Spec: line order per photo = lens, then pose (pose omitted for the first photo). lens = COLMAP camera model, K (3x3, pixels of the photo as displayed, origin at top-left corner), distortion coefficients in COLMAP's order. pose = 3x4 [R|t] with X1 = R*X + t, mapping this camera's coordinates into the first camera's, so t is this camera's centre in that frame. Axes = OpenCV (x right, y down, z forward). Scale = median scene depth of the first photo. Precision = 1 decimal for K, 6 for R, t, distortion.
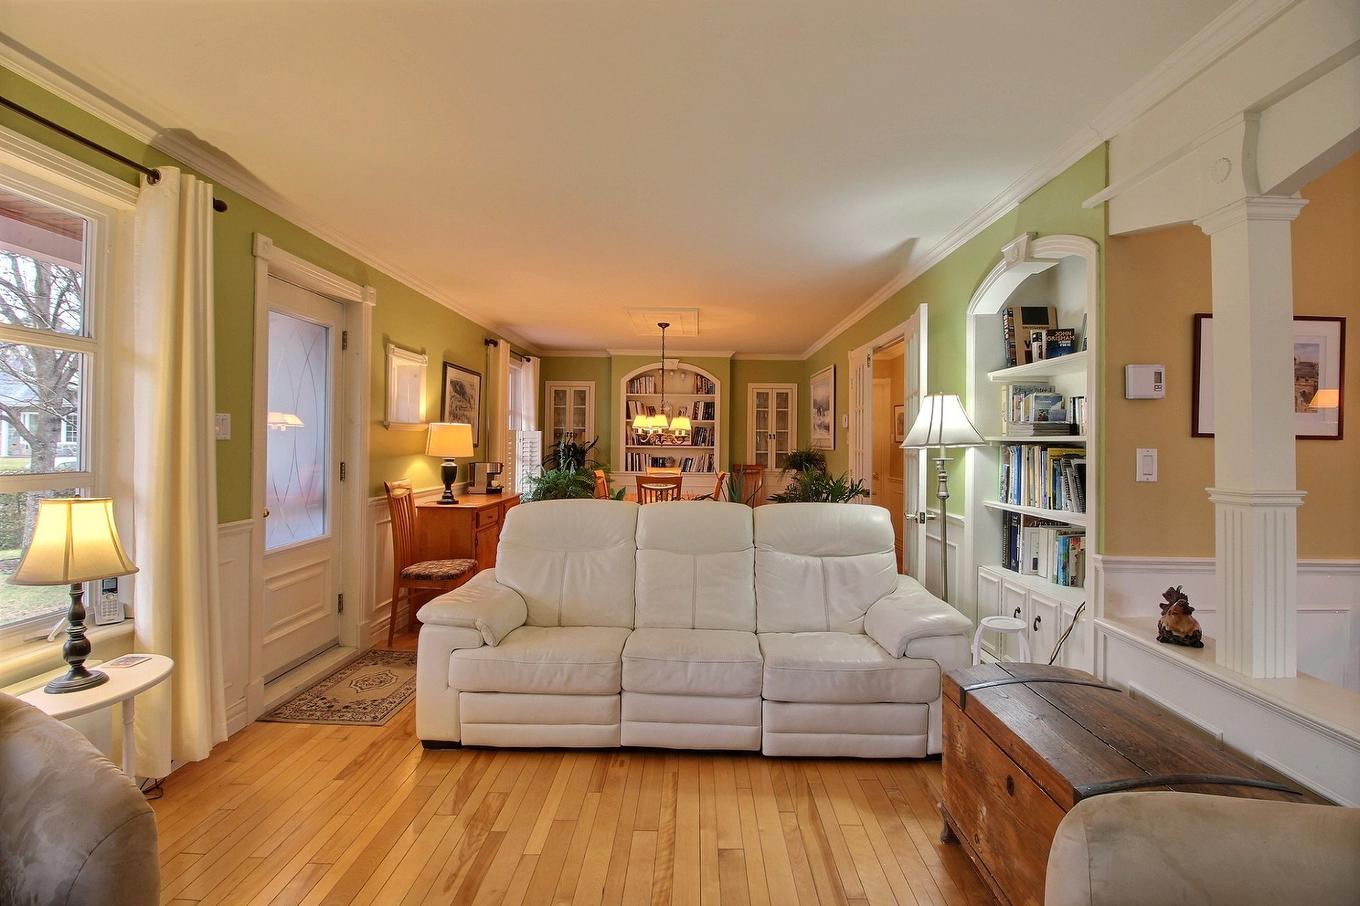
lens RADIAL K [[653.2, 0, 682.5], [0, 653.2, 447.0], [0, 0, 1]] dist [0.000367, 0.000059]
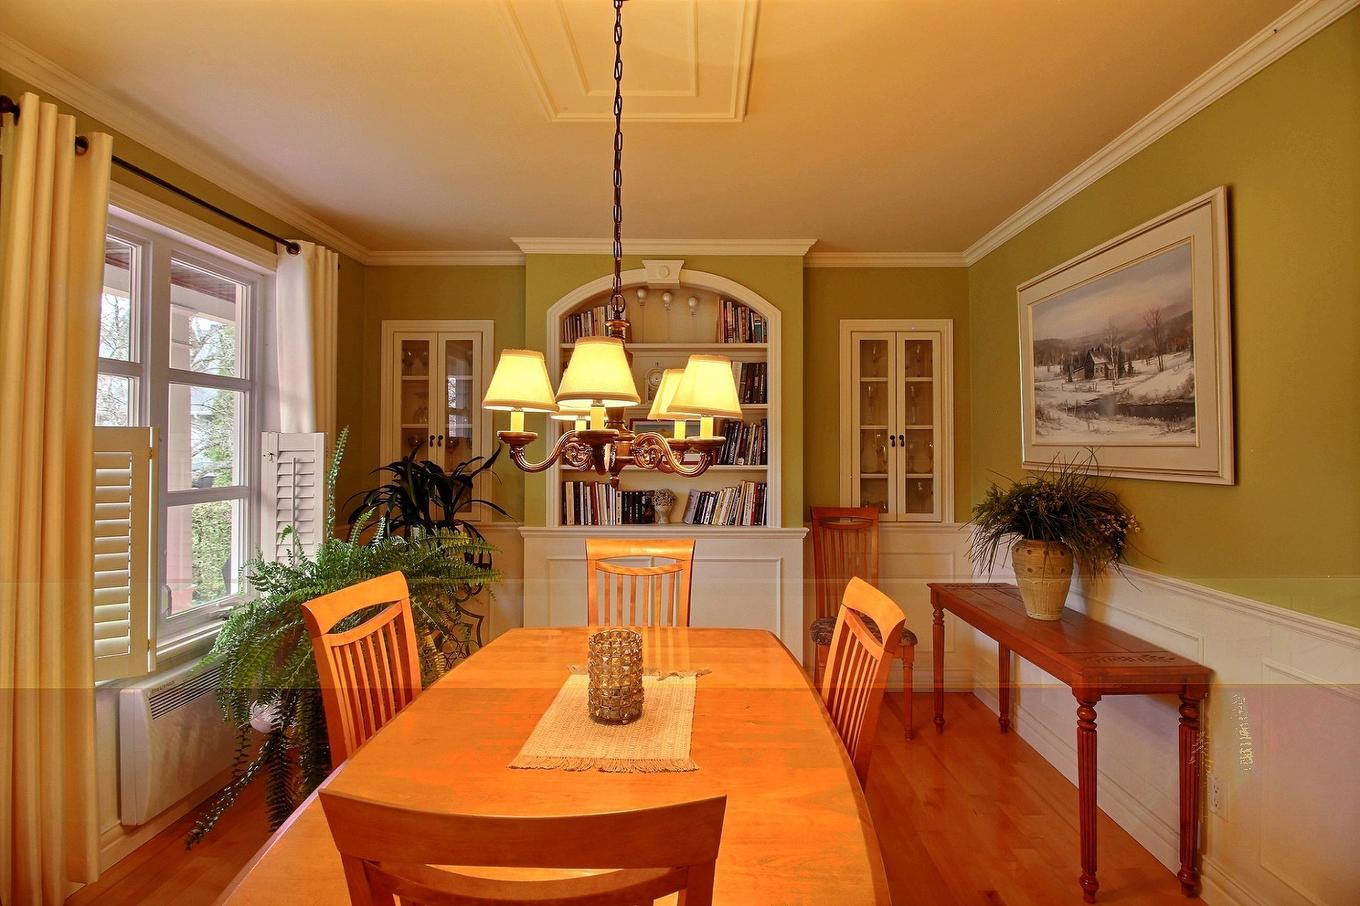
lens RADIAL K [[626.5, 0, 685.9], [0, 626.5, 443.0], [0, 0, 1]] dist [-0.006214, -0.006106]
pose [[0.999938, -0.011115, 0.000568, -0.004810], [0.011122, 0.999822, -0.015259, -0.009681], [-0.000399, 0.015264, 0.999883, 0.589078]]
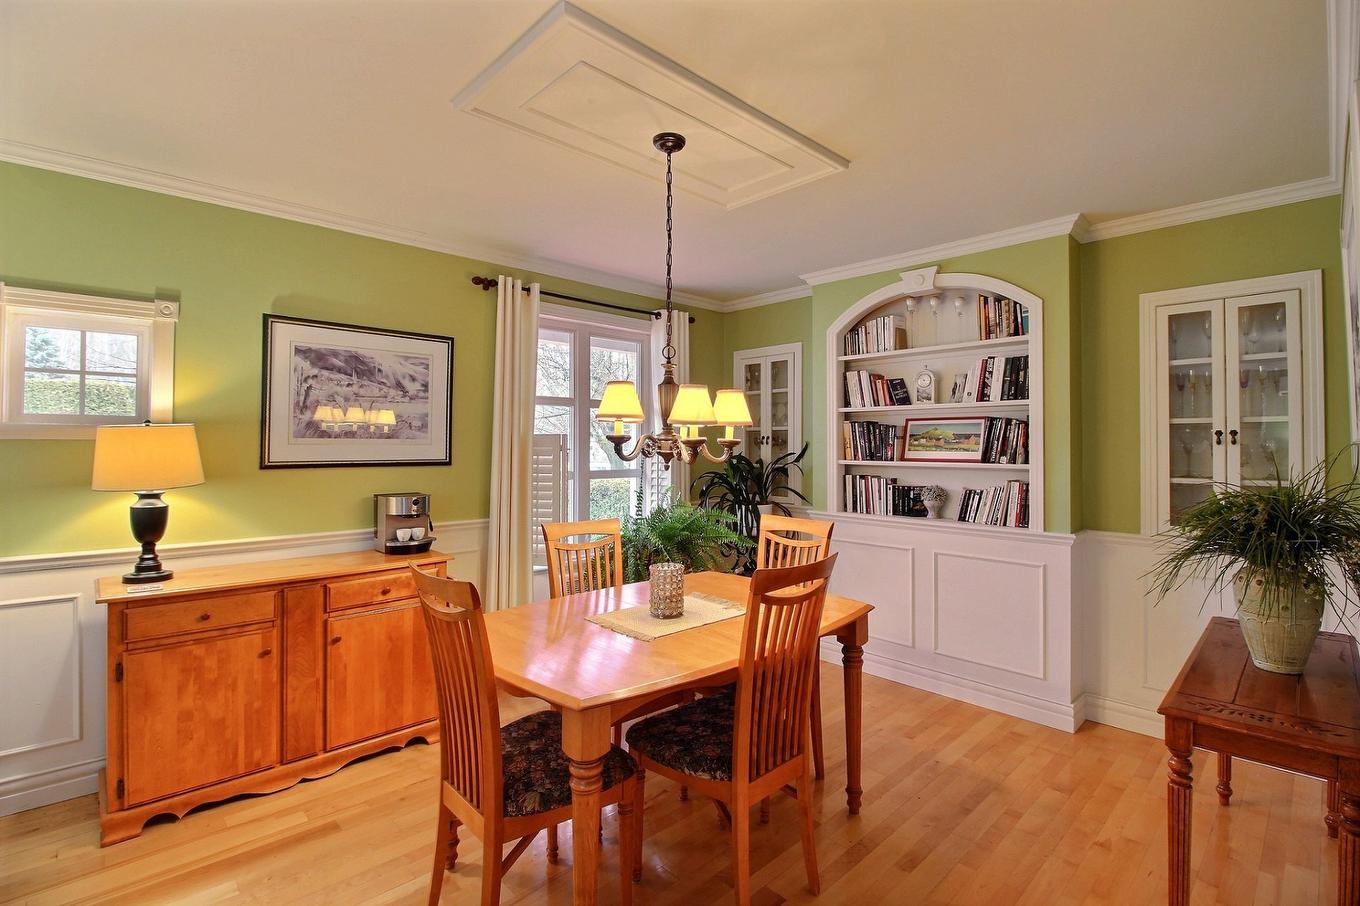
lens RADIAL K [[626.5, 0, 688.0], [0, 626.5, 442.1], [0, 0, 1]] dist [-0.006214, -0.006106]
pose [[0.703150, -0.014017, -0.710903, 0.173220], [0.000575, 0.999817, -0.019145, -0.007301], [0.711041, 0.013053, 0.703029, 0.578051]]
